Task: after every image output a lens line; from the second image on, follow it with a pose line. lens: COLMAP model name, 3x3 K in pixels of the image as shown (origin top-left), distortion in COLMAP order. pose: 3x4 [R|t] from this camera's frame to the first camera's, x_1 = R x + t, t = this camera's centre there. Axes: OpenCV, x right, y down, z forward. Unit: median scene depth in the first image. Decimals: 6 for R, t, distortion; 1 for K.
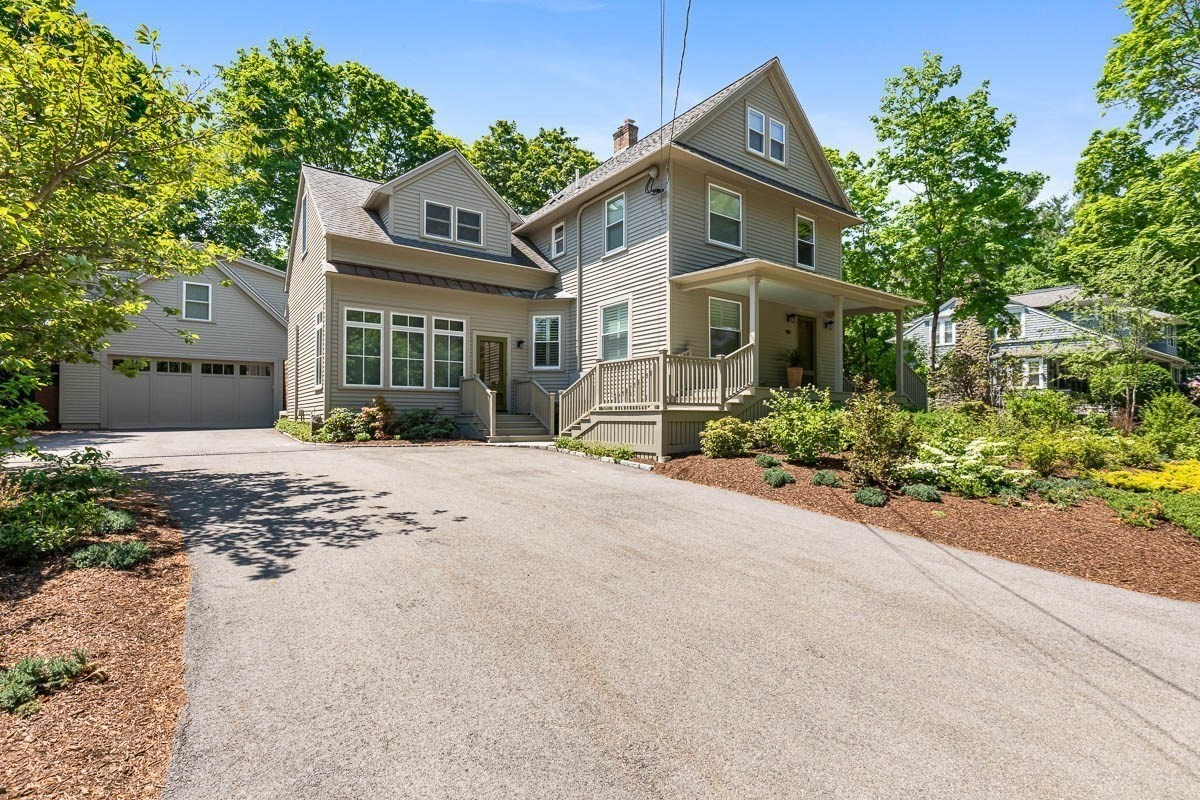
lens RADIAL K [[577.8, 0, 595.0], [0, 577.8, 412.2], [0, 0, 1]] dist [0.000858, 0.000008]
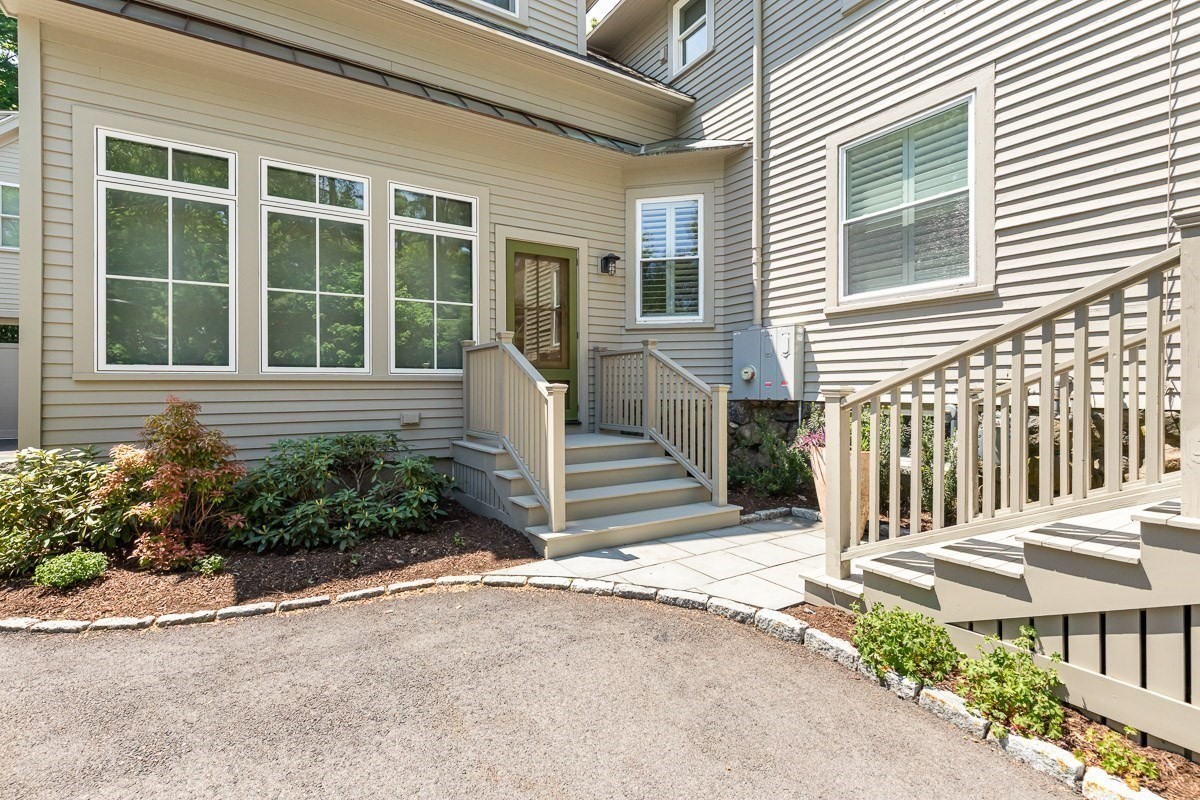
lens RADIAL K [[548.3, 0, 601.5], [0, 548.3, 389.2], [0, 0, 1]] dist [0.001365, -0.000709]
pose [[0.998839, -0.005780, -0.047820, -0.123293], [0.006585, 0.999839, 0.016696, -0.034494], [0.047716, -0.016991, 0.998716, 0.632259]]
